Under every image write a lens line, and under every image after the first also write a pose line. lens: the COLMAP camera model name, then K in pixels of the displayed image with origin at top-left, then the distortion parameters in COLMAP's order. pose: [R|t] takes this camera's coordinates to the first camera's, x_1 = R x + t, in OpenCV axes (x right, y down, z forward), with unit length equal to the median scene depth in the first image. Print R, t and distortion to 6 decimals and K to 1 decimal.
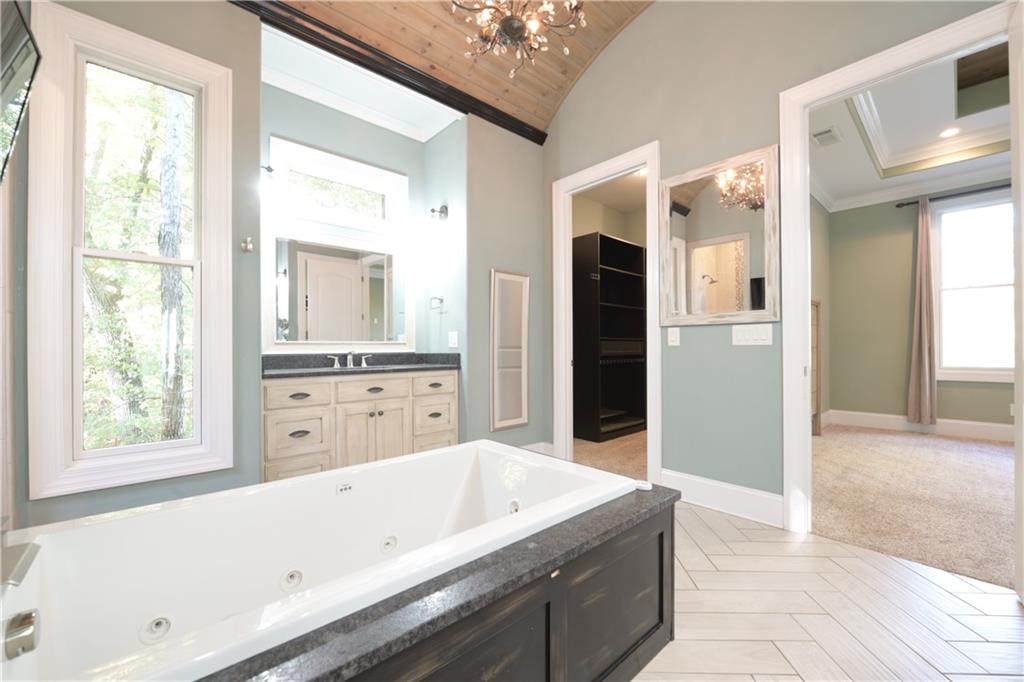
lens RADIAL K [[408.5, 0, 515.5], [0, 408.5, 344.1], [0, 0, 1]] dist [-0.003440, -0.000547]
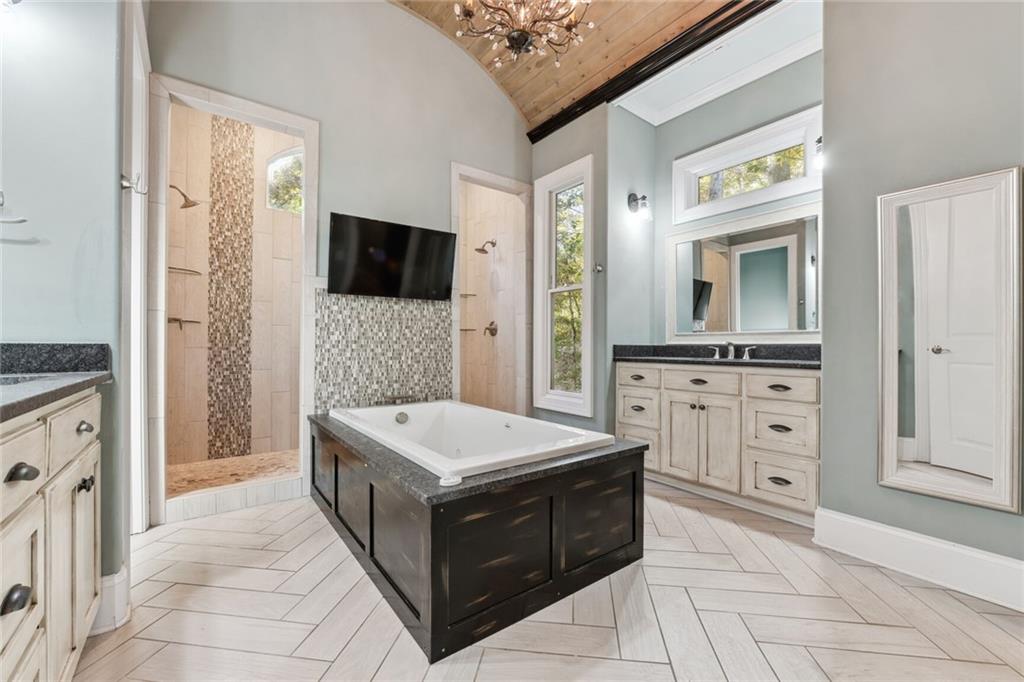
lens RADIAL K [[408.5, 0, 513.5], [0, 408.5, 343.2], [0, 0, 1]] dist [-0.003440, -0.000547]
pose [[-0.089516, 0.000285, -0.995985, 0.590633], [0.008575, 0.999963, -0.000484, 0.016823], [0.995948, -0.008584, -0.089516, 0.597109]]
